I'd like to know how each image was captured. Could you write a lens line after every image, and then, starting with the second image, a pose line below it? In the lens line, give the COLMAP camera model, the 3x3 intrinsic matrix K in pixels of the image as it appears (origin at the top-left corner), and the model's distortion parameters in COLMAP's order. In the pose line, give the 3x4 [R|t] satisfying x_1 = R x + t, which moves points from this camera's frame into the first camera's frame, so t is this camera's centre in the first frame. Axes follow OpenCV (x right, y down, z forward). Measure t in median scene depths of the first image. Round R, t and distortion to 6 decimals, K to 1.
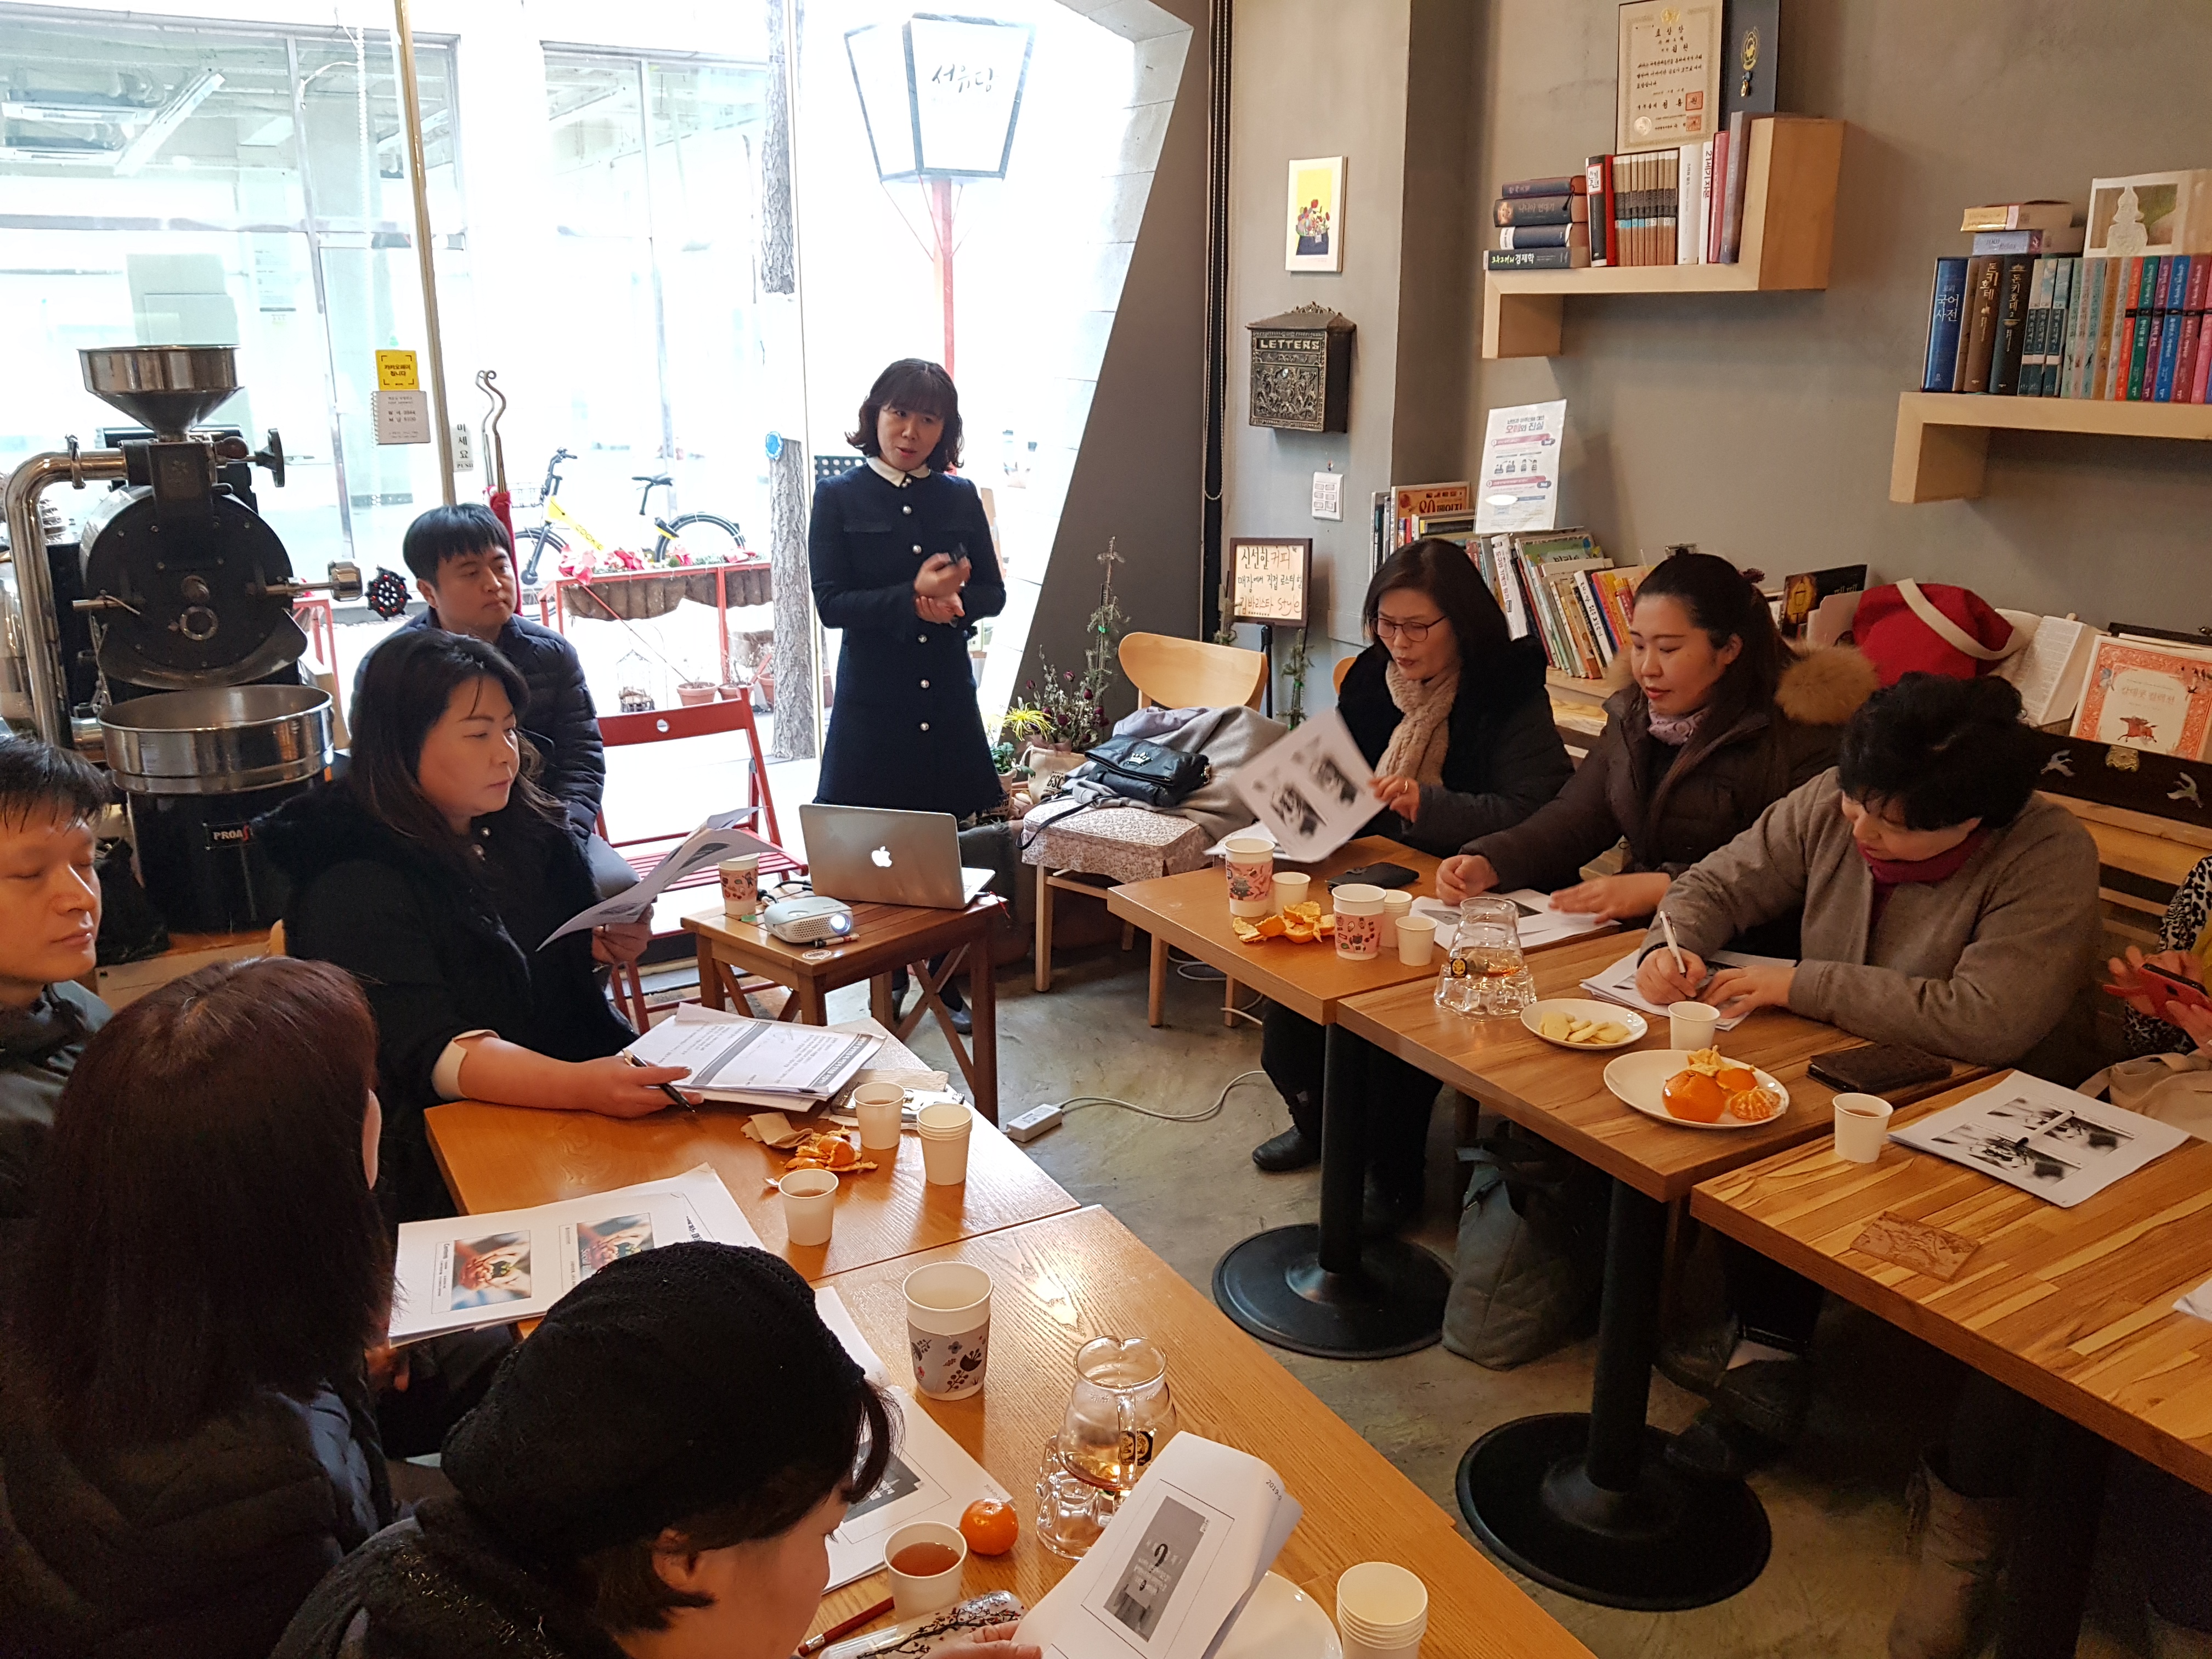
lens RADIAL K [[1735.9, 0, 1107.7], [0, 1735.9, 816.5], [0, 0, 1]] dist [-0.003613, 0.012125]
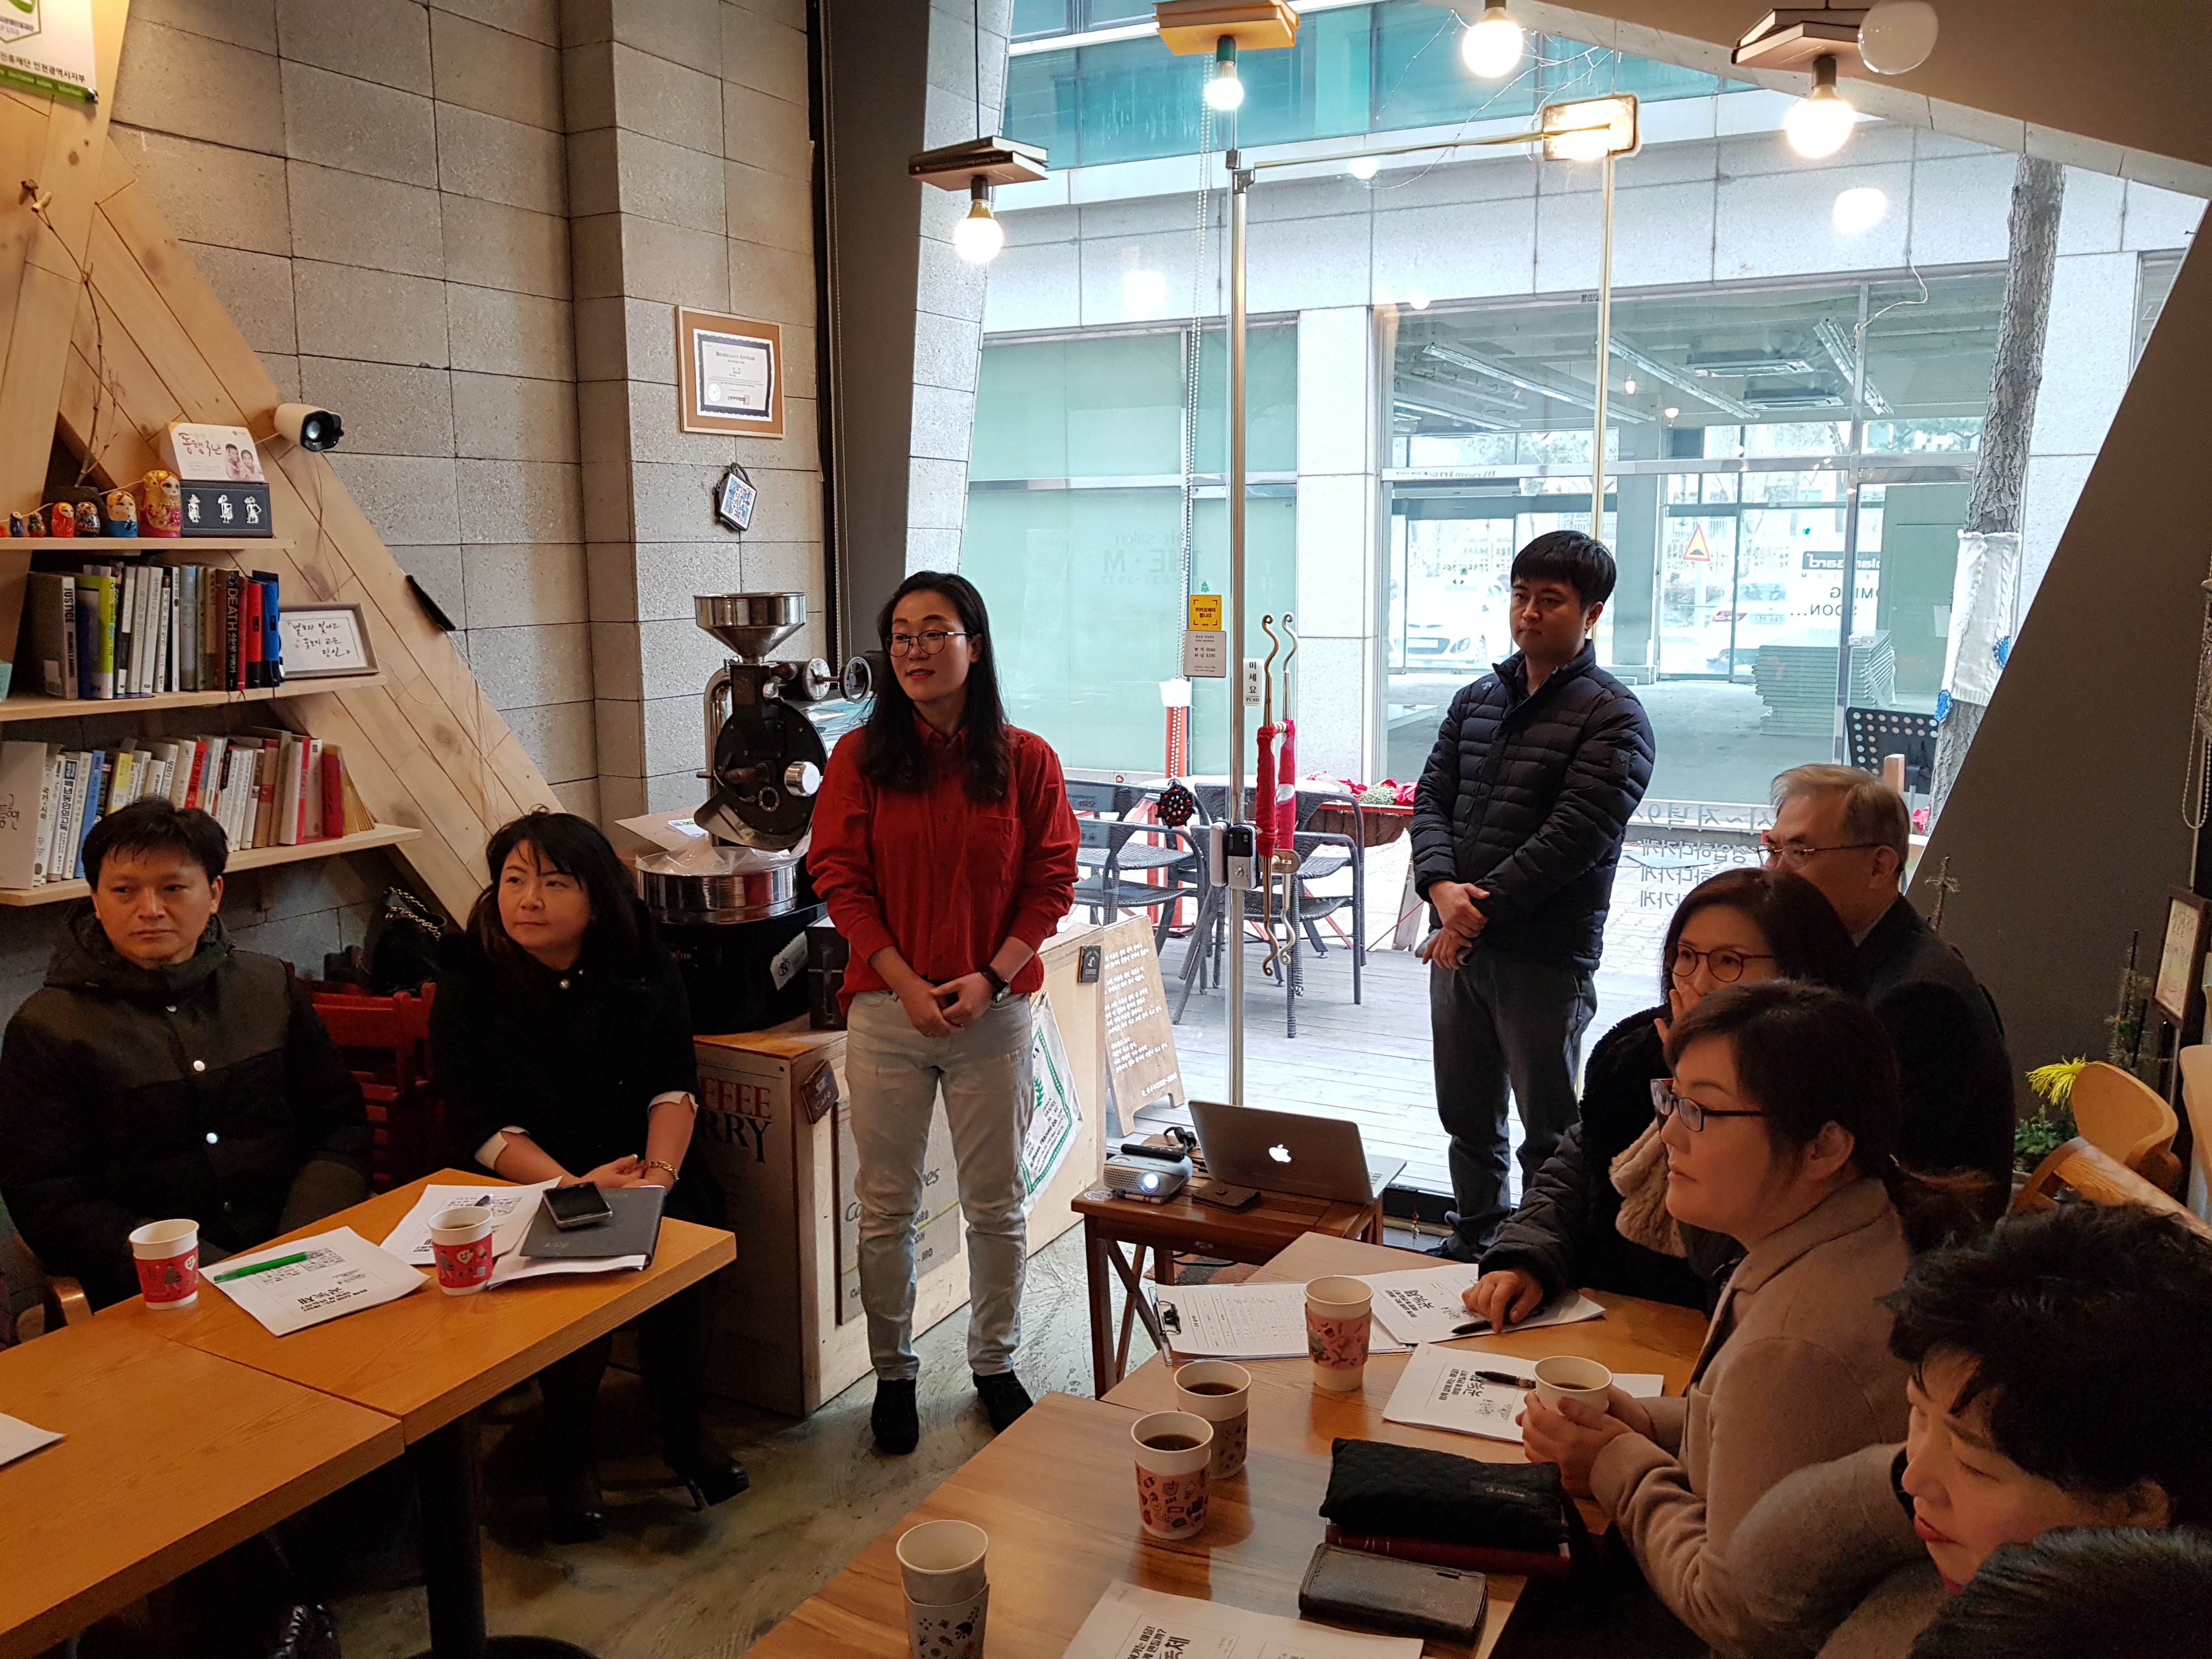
lens RADIAL K [[1735.9, 0, 1102.7], [0, 1735.9, 833.1], [0, 0, 1]] dist [-0.003613, 0.012125]
pose [[0.523974, 0.141400, -0.839915, 0.512025], [-0.234210, 0.972028, 0.017532, -0.120504], [0.818900, 0.187530, 0.542435, 0.357580]]
